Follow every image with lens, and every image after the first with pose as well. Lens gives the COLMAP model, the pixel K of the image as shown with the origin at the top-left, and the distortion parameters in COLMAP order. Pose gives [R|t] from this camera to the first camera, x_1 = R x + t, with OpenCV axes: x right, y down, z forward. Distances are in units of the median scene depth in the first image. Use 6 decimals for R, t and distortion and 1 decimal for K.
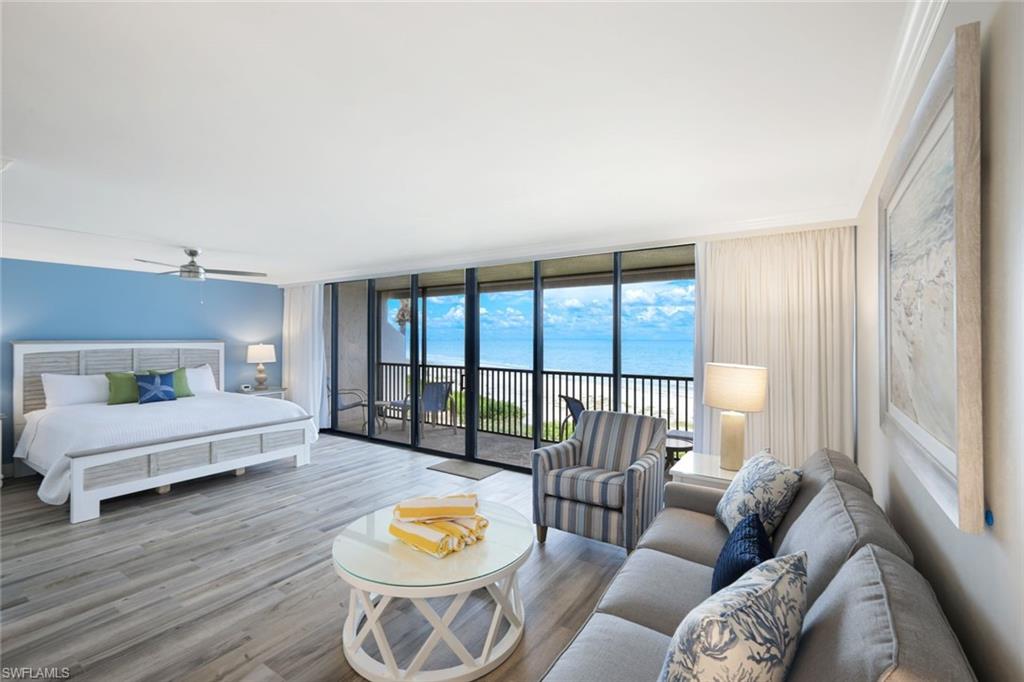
lens RADIAL K [[456.1, 0, 485.7], [0, 456.1, 337.3], [0, 0, 1]] dist [-0.007873, -0.000109]
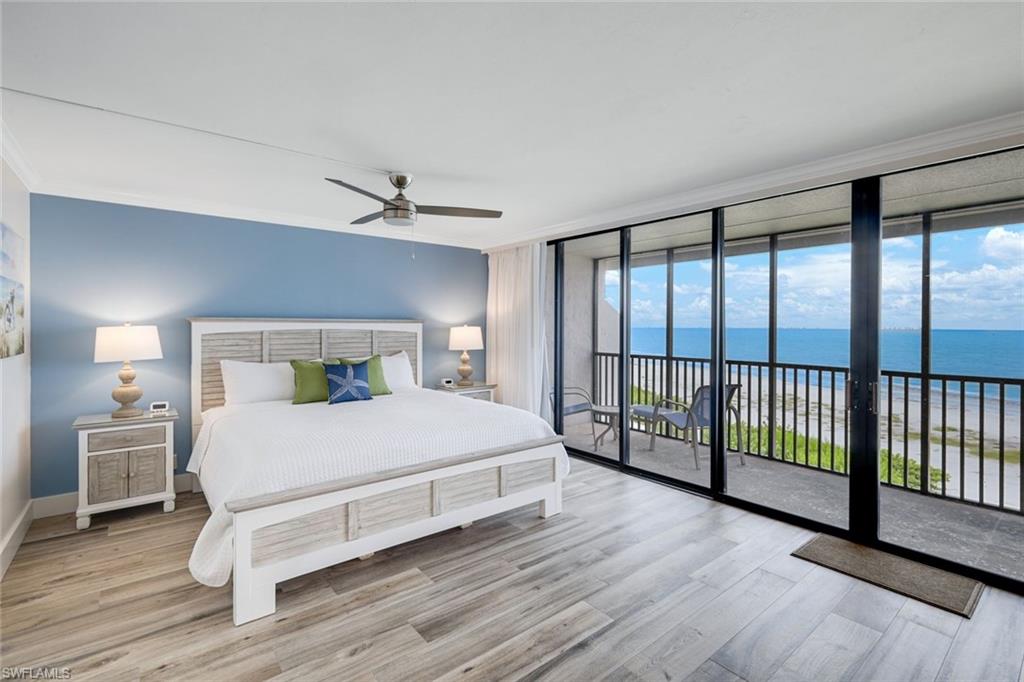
lens RADIAL K [[456.5, 0, 488.4], [0, 456.5, 329.8], [0, 0, 1]] dist [0.000325, -0.000499]
pose [[0.954272, 0.004234, -0.298911, -0.311977], [-0.001921, 0.999966, 0.008031, 0.021525], [0.298934, -0.007090, 0.954247, 0.392373]]
